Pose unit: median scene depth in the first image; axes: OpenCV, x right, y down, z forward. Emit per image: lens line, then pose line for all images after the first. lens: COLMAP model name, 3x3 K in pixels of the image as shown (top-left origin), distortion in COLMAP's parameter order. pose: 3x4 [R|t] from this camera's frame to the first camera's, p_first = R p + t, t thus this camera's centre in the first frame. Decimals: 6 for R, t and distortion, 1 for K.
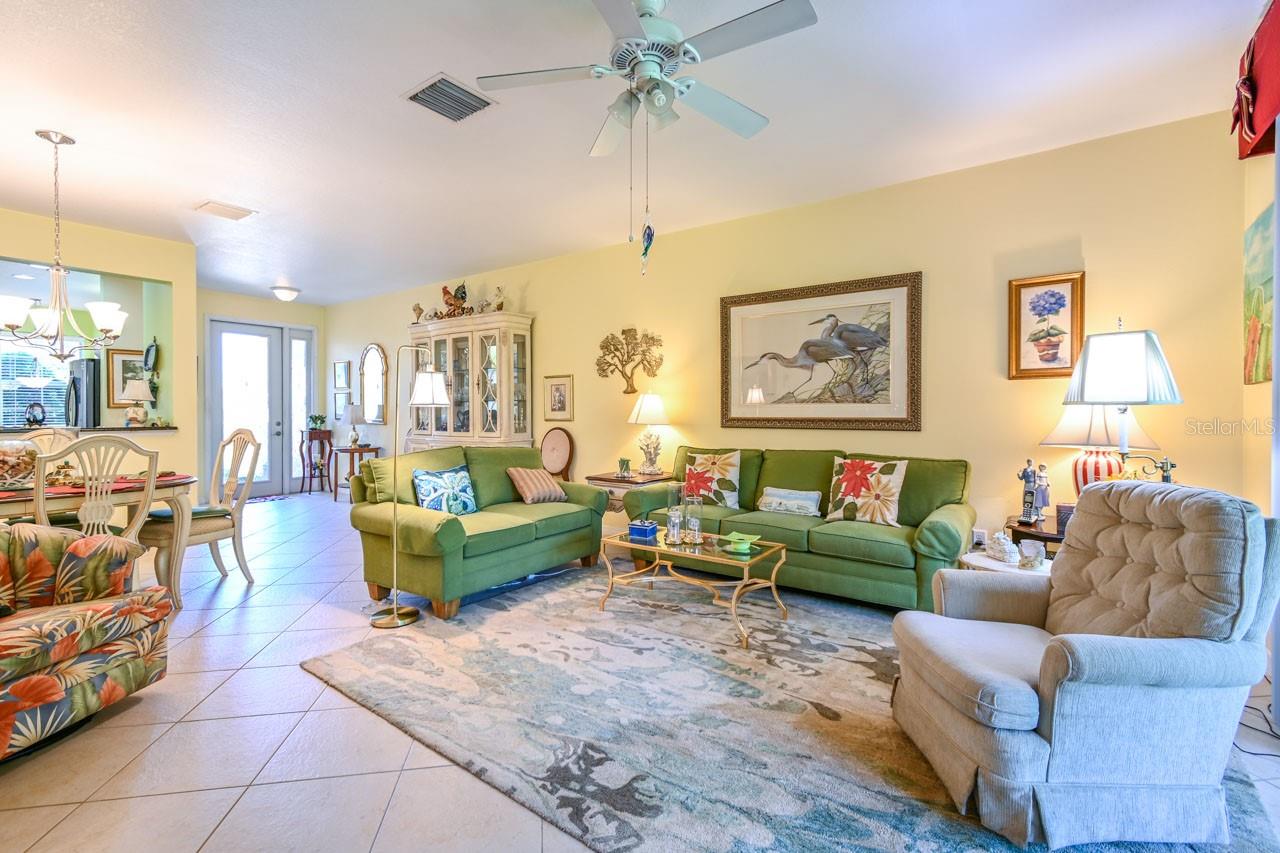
lens RADIAL K [[576.4, 0, 626.2], [0, 576.4, 413.8], [0, 0, 1]] dist [0.018663, -0.000307]
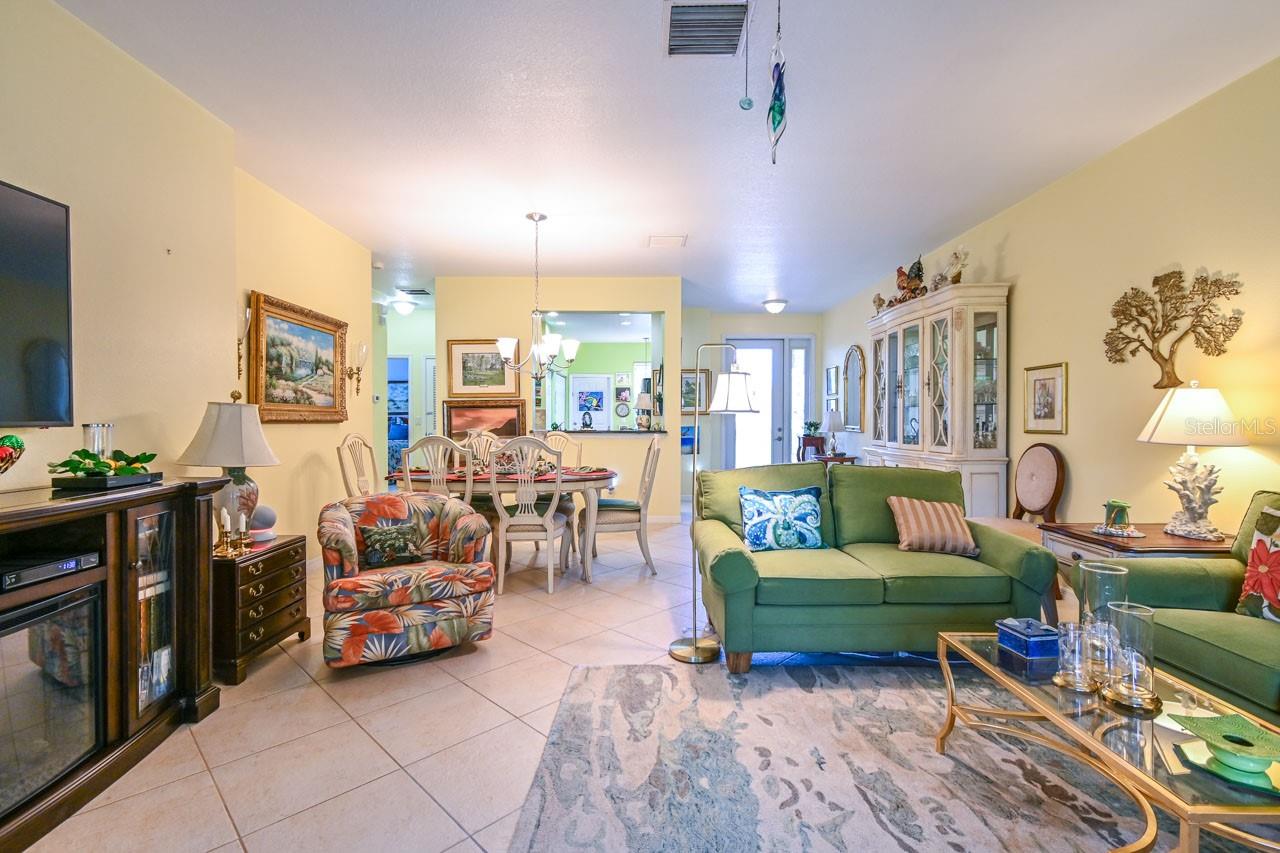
lens RADIAL K [[579.6, 0, 640.0], [0, 579.6, 426.5], [0, 0, 1]] dist [0.018481, -0.000257]
pose [[0.597877, 0.014227, -0.801462, 0.204991], [-0.005389, 0.999891, 0.013729, -0.003662], [0.801570, -0.003889, 0.597888, 0.311507]]
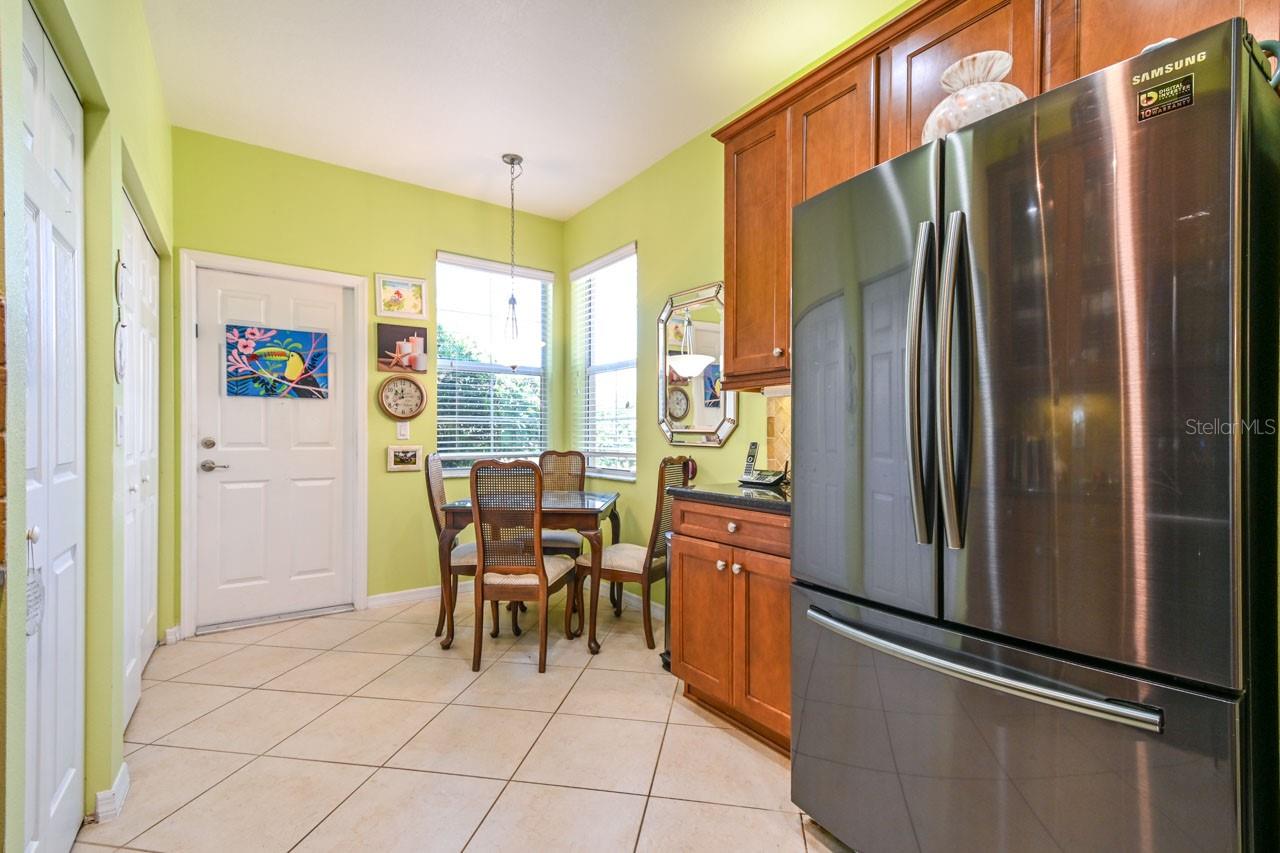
lens RADIAL K [[591.6, 0, 656.5], [0, 591.6, 442.2], [0, 0, 1]] dist [0.022017, 0.000279]
pose [[0.947806, 0.004302, -0.318820, -1.559818], [-0.002514, 0.999979, 0.006020, 0.015069], [0.318839, -0.004905, 0.947796, 1.260637]]
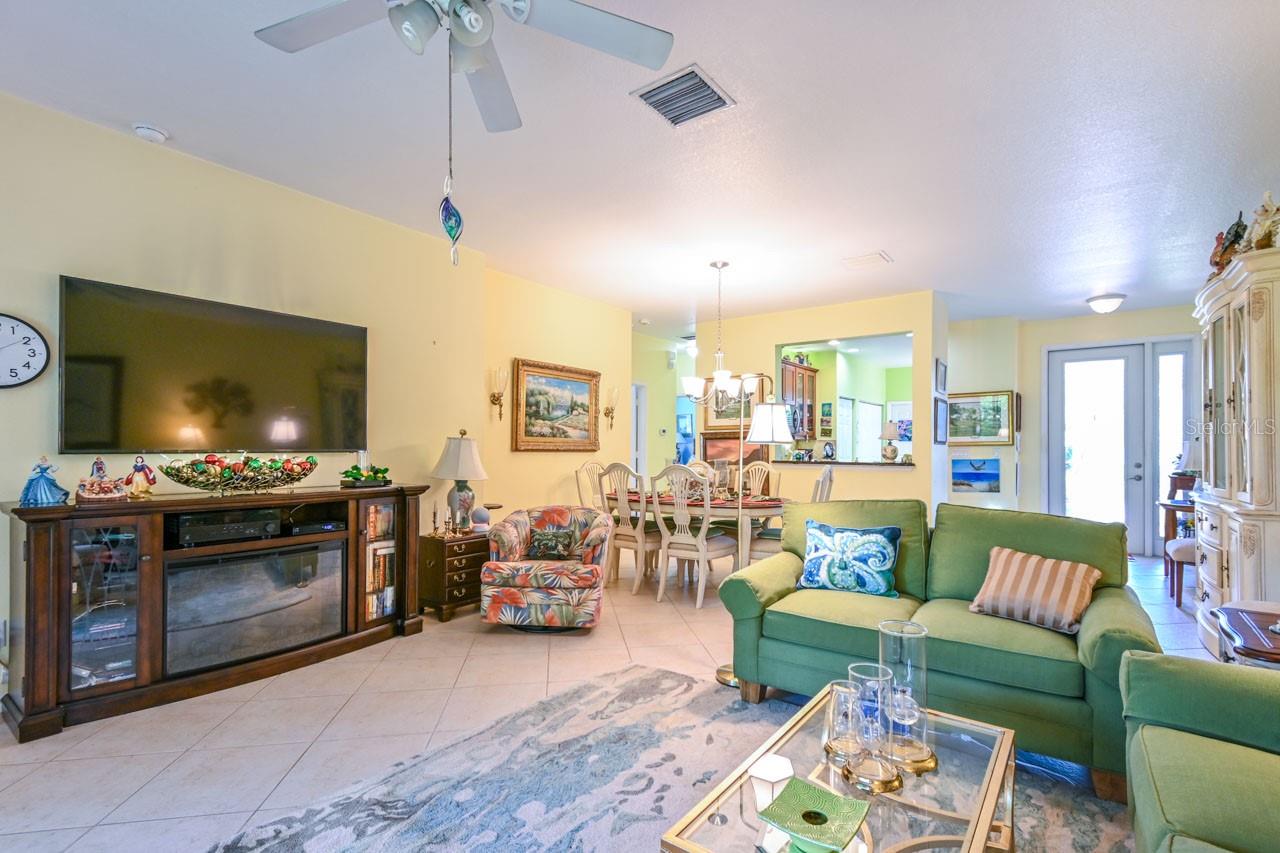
lens RADIAL K [[591.6, 0, 656.5], [0, 591.6, 442.2], [0, 0, 1]] dist [0.022017, 0.000279]
pose [[0.013763, -0.007005, -0.999881, 0.419318], [-0.008456, 0.999939, -0.007122, -0.006537], [0.999870, 0.008553, 0.013703, 0.663892]]
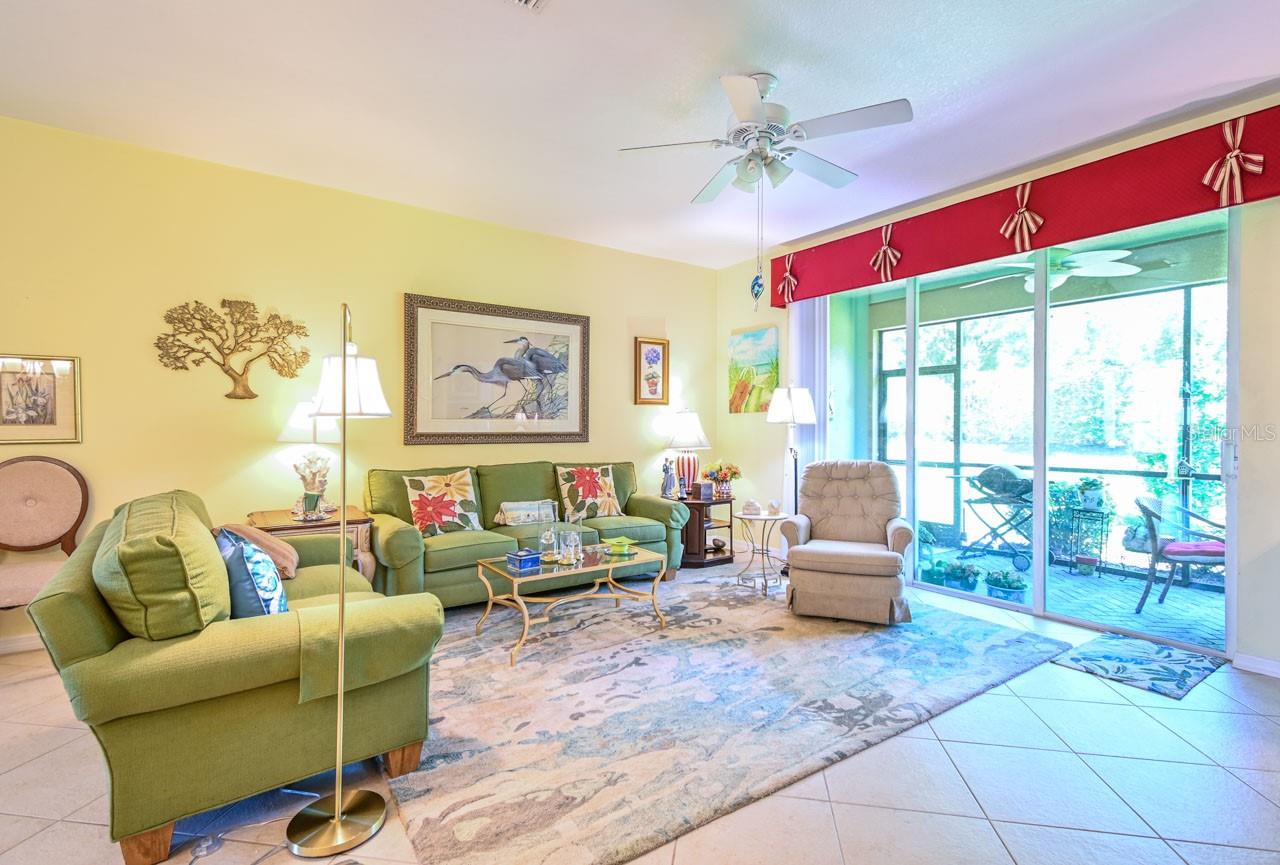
lens RADIAL K [[592.8, 0, 640.0], [0, 592.8, 432.5], [0, 0, 1]] dist [0.013221, 0.000187]
pose [[0.315074, -0.008347, 0.949031, -0.639611], [0.002323, 0.999965, 0.008023, -0.001316], [-0.949064, -0.000323, 0.315082, 0.448148]]
